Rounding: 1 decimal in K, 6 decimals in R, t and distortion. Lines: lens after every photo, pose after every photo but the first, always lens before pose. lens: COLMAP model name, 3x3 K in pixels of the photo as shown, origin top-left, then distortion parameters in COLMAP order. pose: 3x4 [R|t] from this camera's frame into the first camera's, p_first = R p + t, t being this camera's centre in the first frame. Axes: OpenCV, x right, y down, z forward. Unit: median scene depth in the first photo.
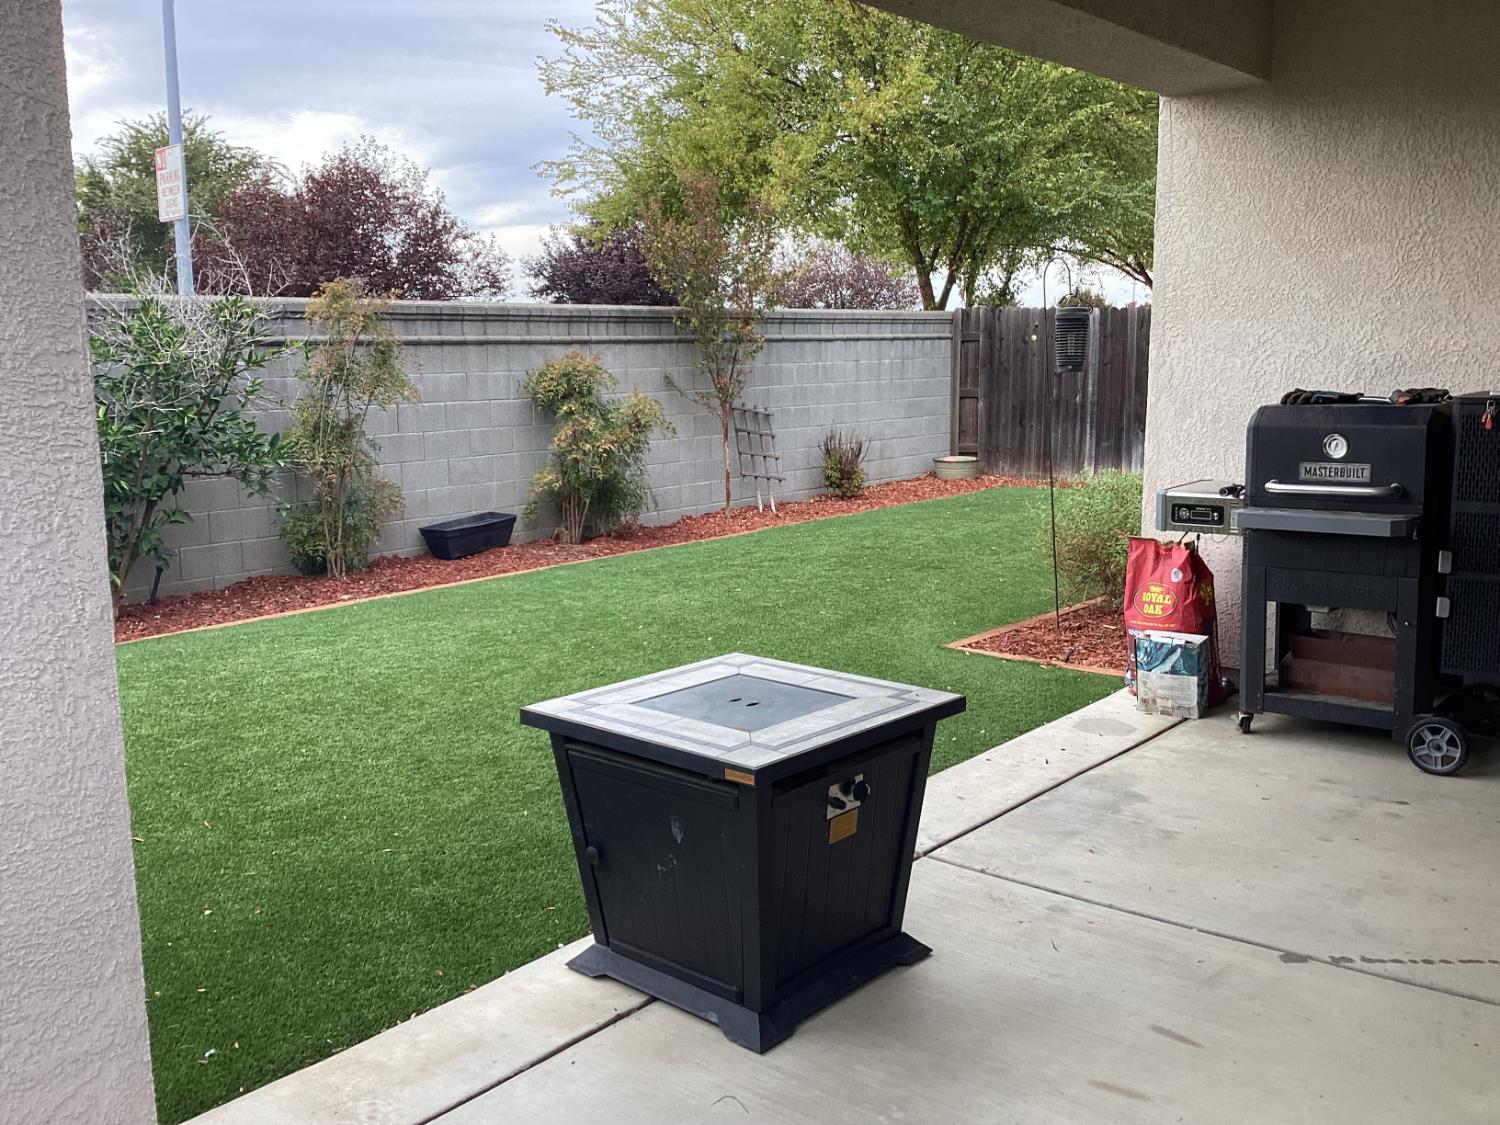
lens RADIAL K [[1381.6, 0, 755.5], [0, 1381.6, 563.6], [0, 0, 1]] dist [0.117358, -0.211565]
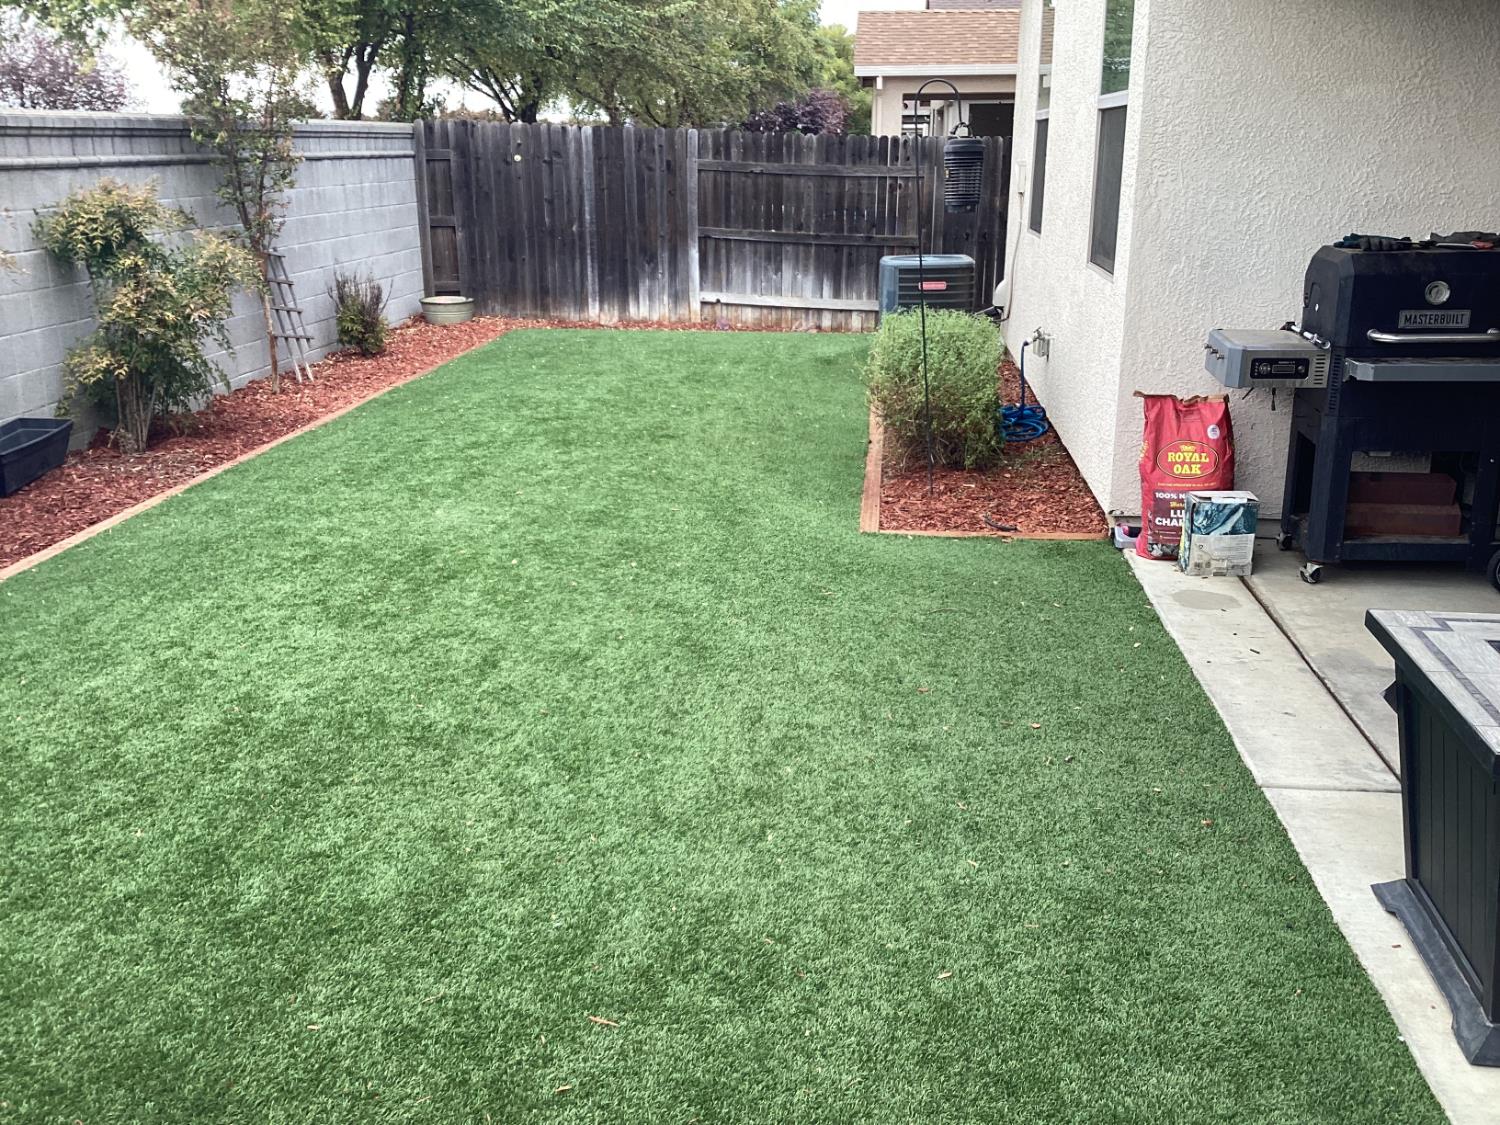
lens RADIAL K [[1381.6, 0, 755.5], [0, 1381.6, 563.6], [0, 0, 1]] dist [0.117358, -0.211565]
pose [[0.821843, -0.155454, 0.548095, -0.287879], [0.083003, 0.984459, 0.154759, -0.044551], [-0.563635, -0.081694, 0.821974, 0.214699]]
